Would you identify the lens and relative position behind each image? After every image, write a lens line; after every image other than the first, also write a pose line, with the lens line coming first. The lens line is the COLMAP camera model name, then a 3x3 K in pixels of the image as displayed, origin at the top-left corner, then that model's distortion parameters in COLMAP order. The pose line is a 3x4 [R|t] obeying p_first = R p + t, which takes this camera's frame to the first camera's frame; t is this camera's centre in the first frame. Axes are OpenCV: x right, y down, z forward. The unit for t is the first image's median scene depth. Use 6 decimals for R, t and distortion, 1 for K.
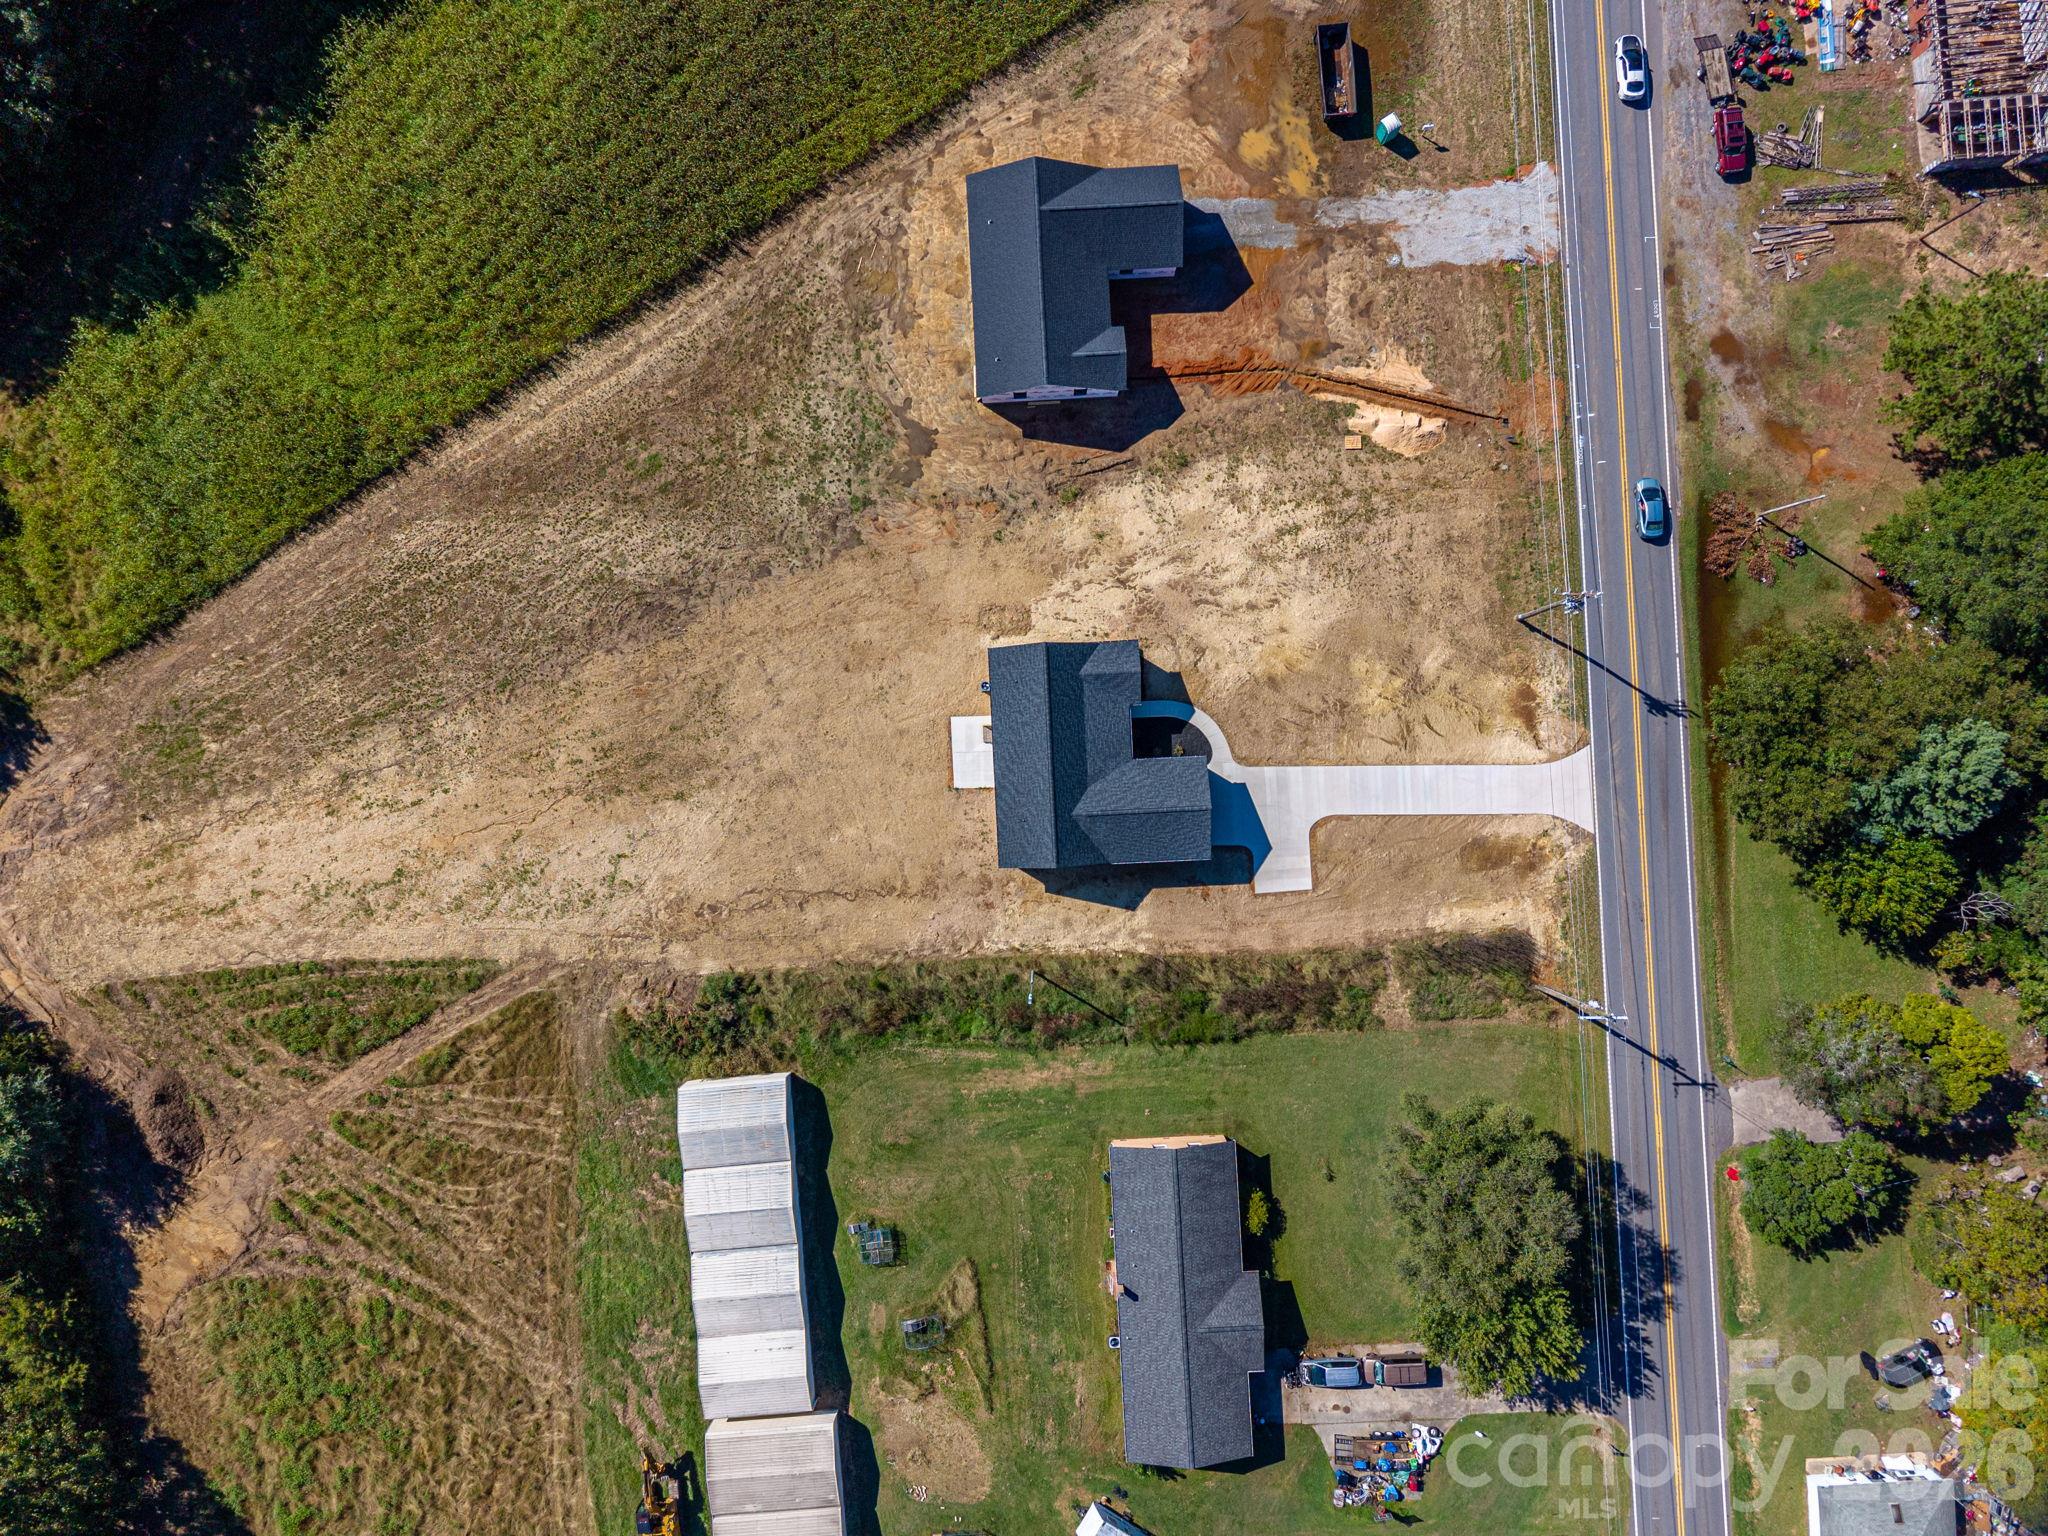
lens RADIAL K [[1381.7, 0, 1026.9], [0, 1381.7, 757.5], [0, 0, 1]] dist [0.105625, -0.143510]
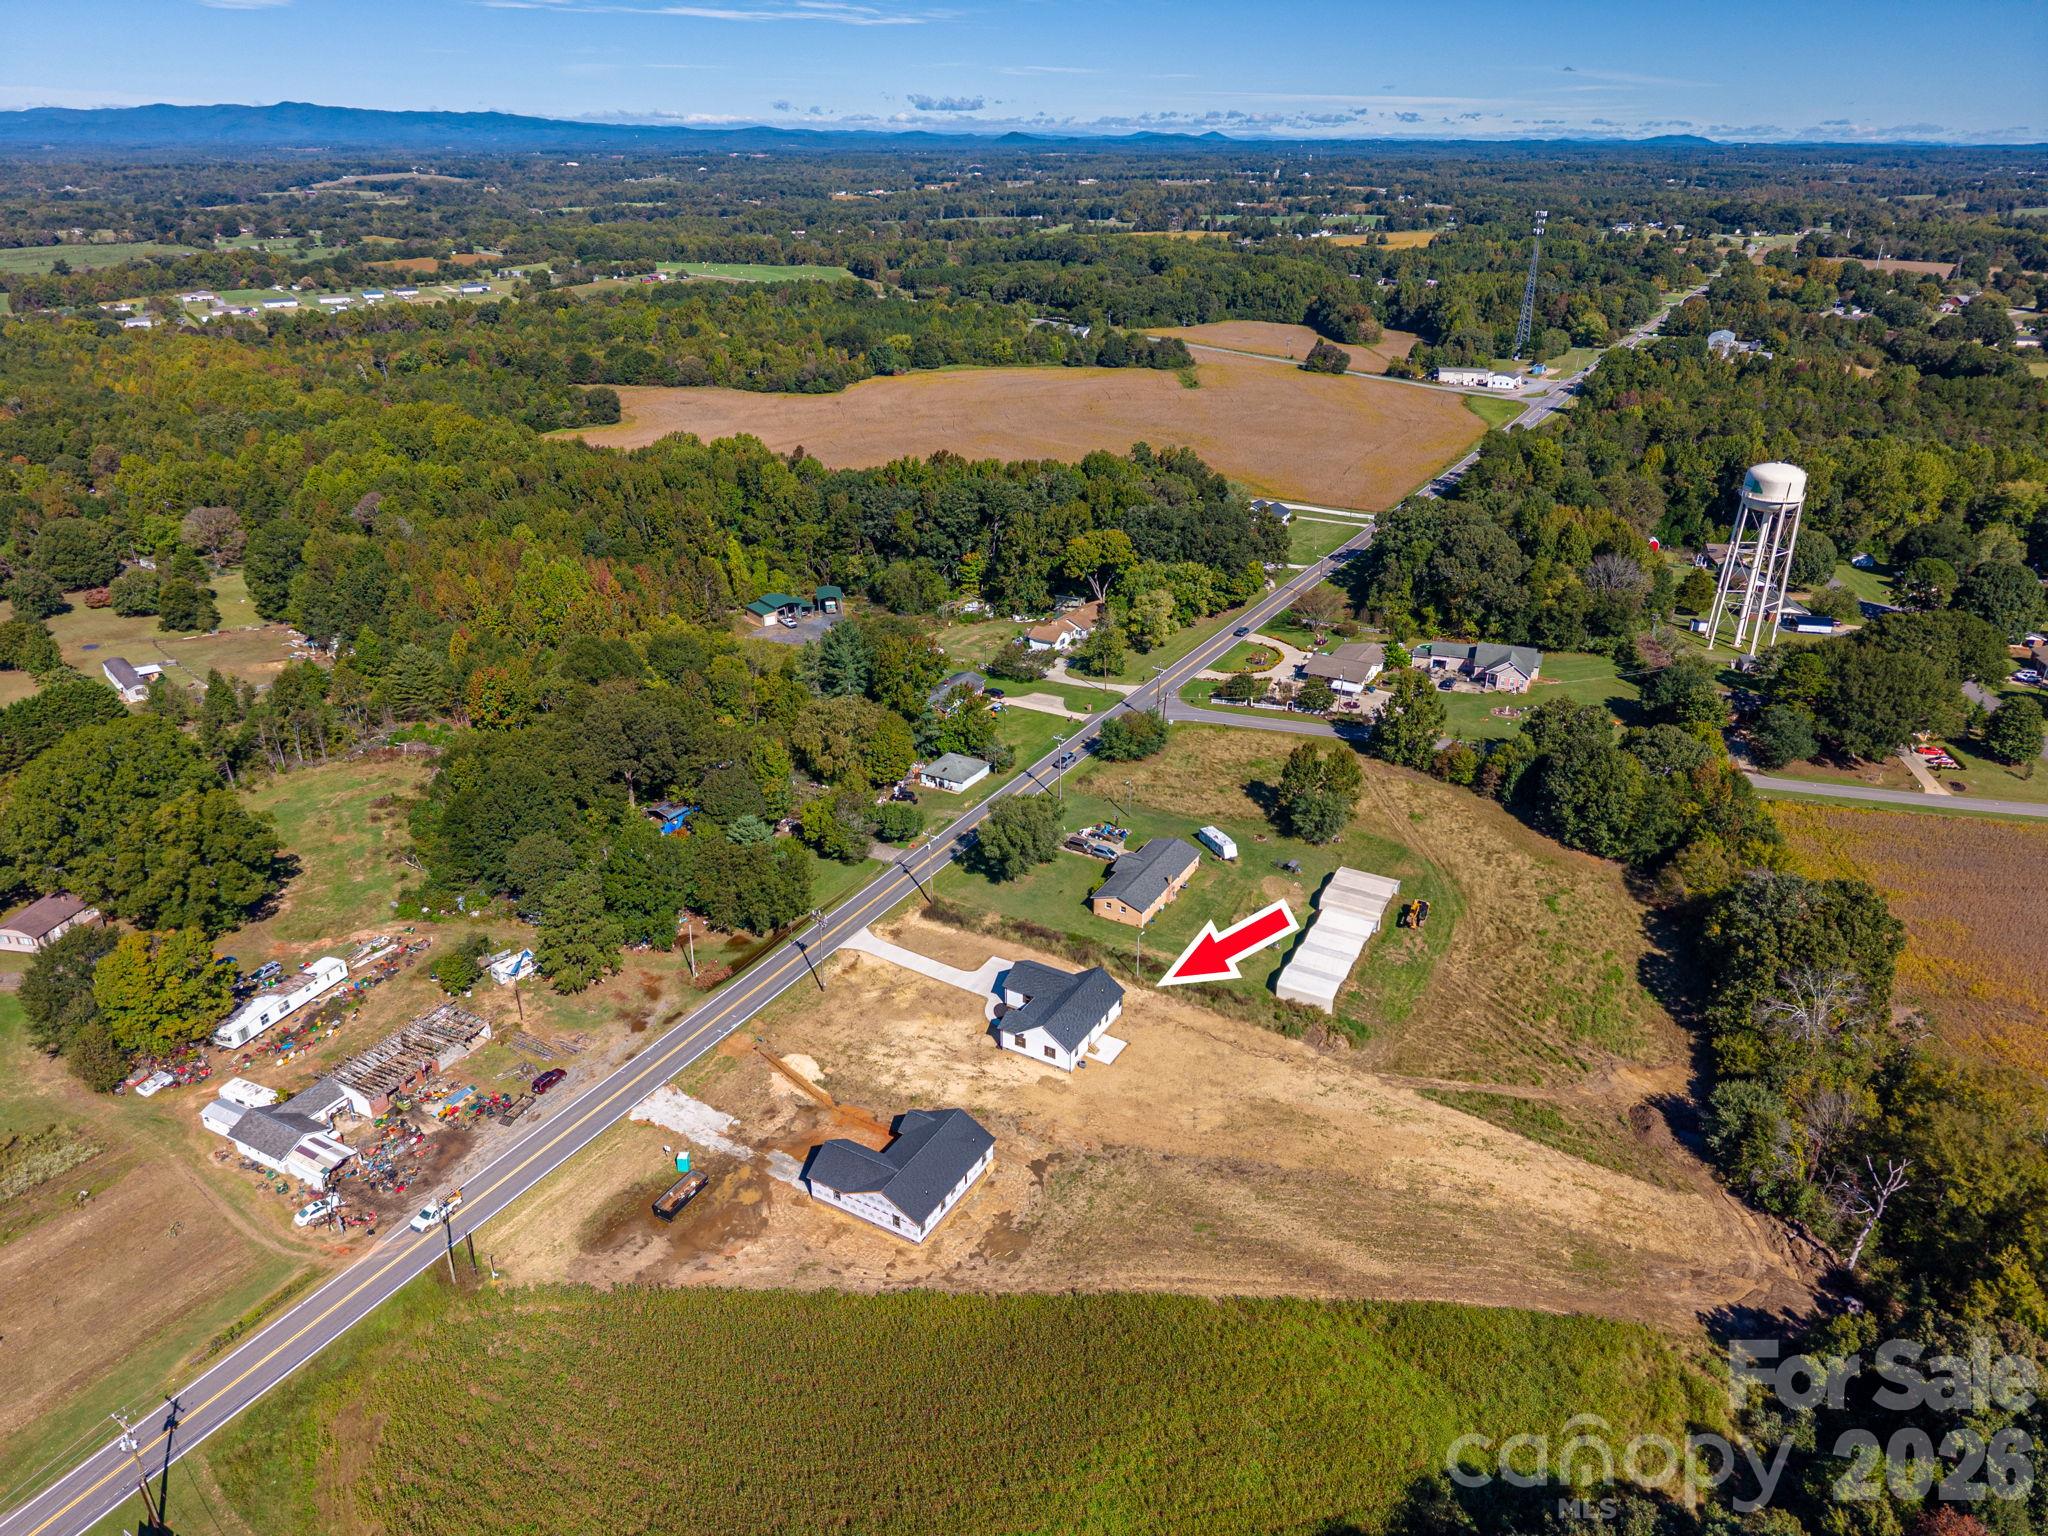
lens RADIAL K [[1381.7, 0, 1026.9], [0, 1381.7, 757.5], [0, 0, 1]] dist [0.105625, -0.143510]
pose [[-0.839772, -0.221924, 0.495512, -0.738765], [0.542902, -0.332617, 0.771118, -1.289226], [-0.006314, 0.916578, 0.399805, -0.044841]]
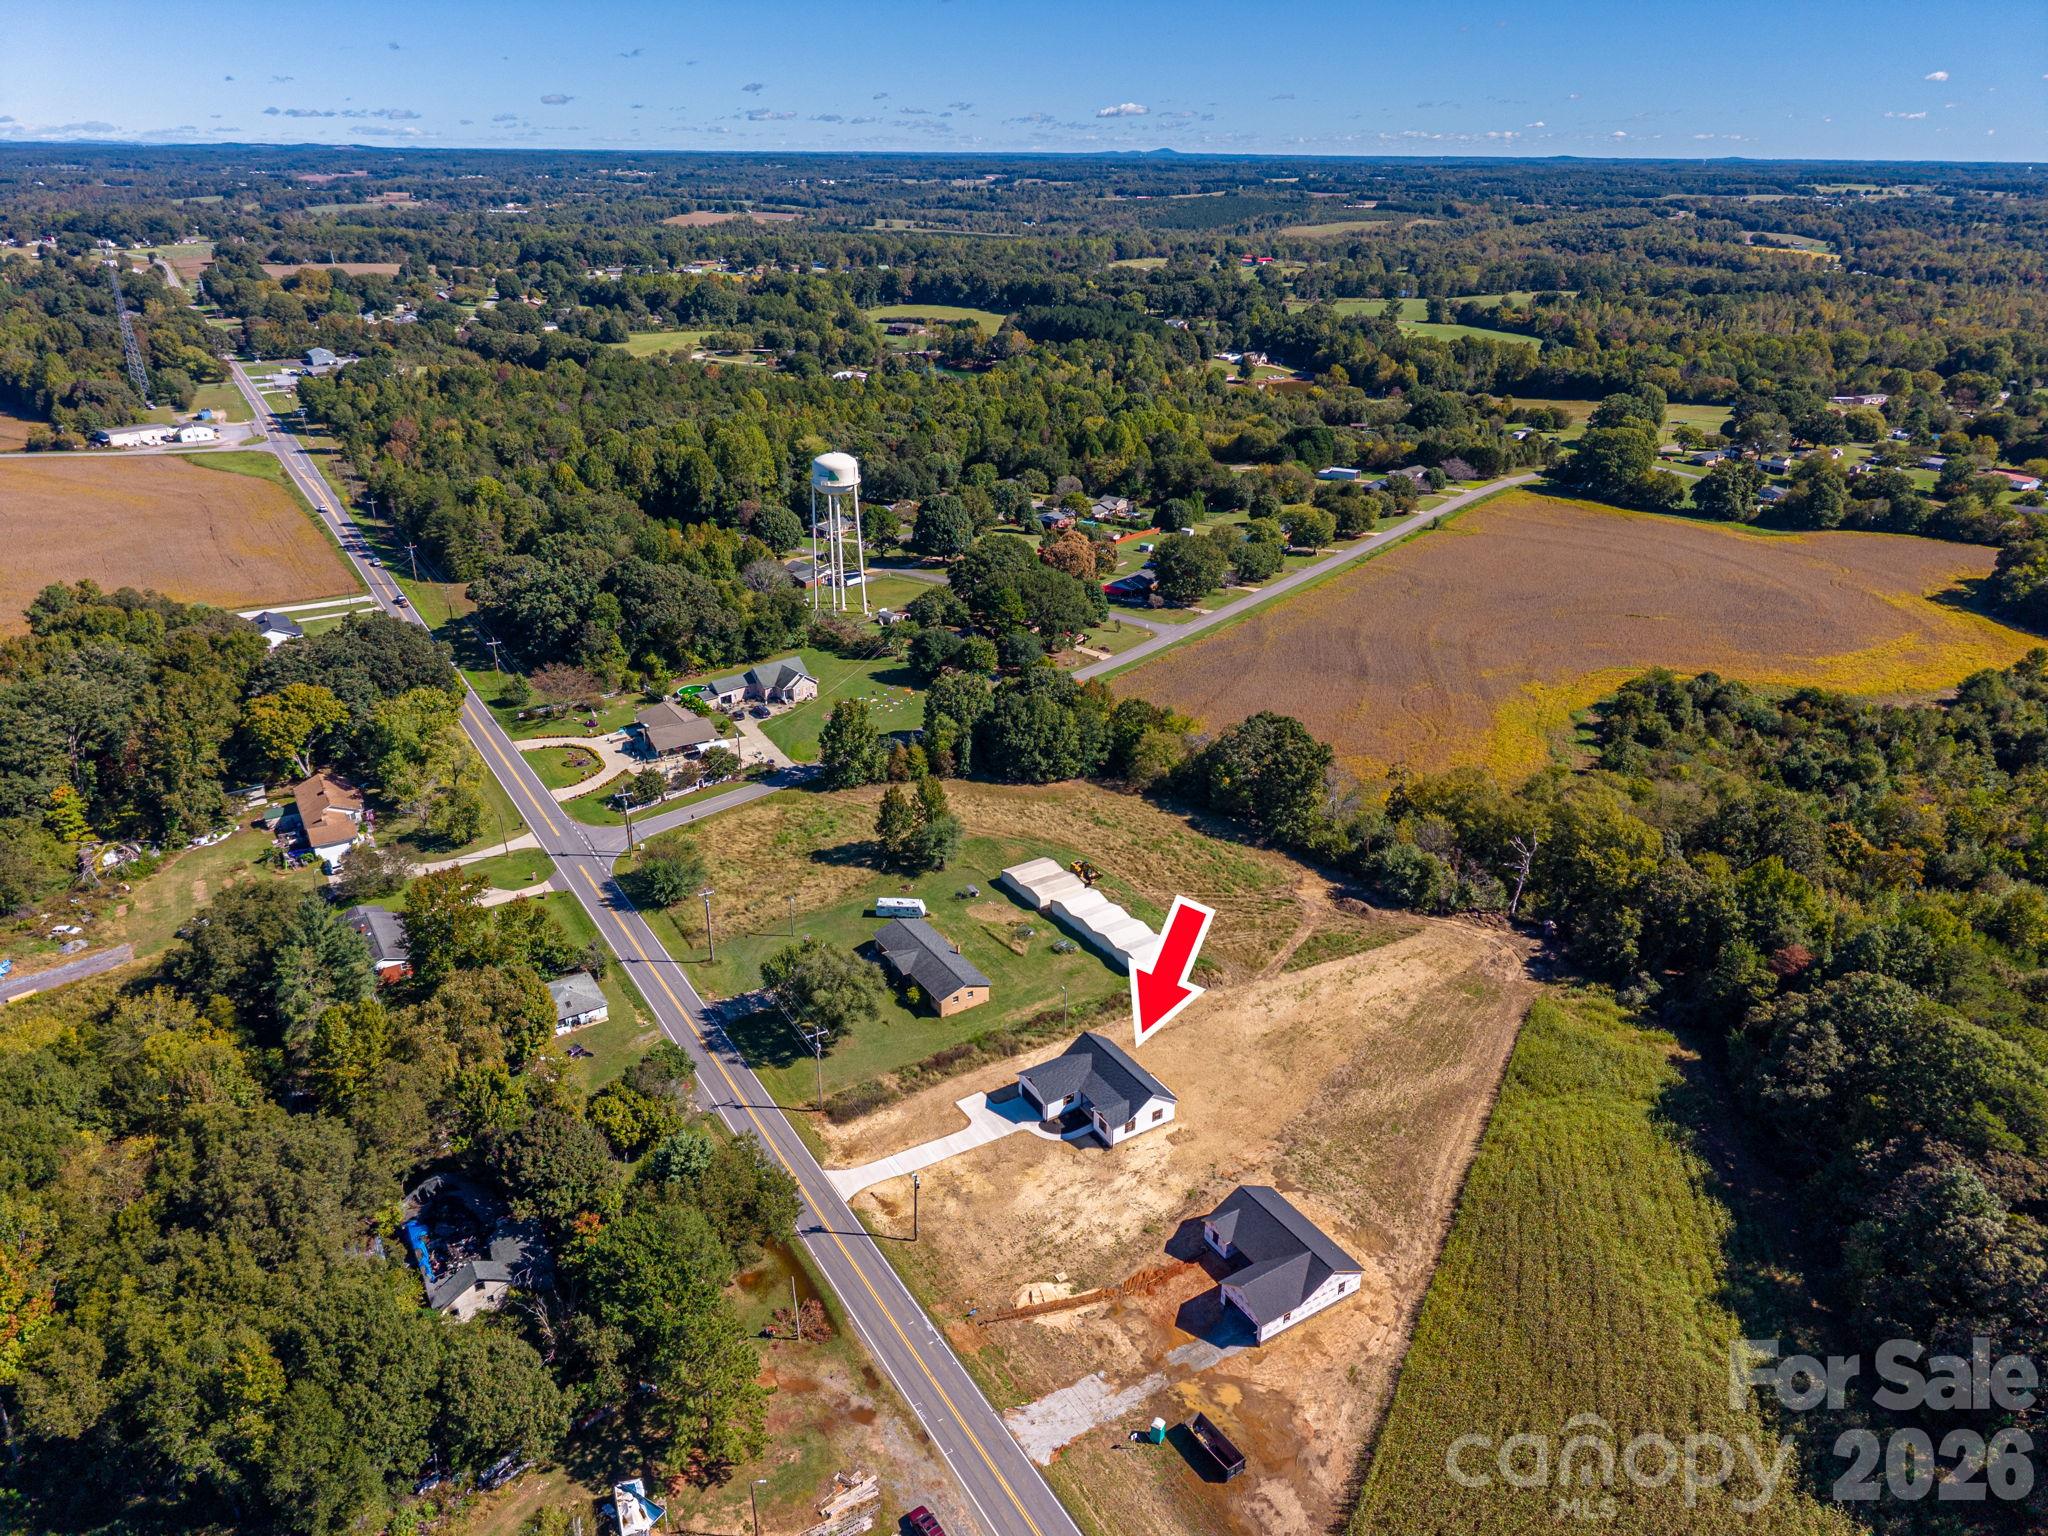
lens RADIAL K [[1381.7, 0, 1026.9], [0, 1381.7, 757.5], [0, 0, 1]] dist [0.105625, -0.143510]
pose [[-0.873148, 0.197517, -0.445645, 0.838245], [-0.487449, -0.348901, 0.800414, -1.237601], [0.002610, 0.916109, 0.400922, -0.139828]]
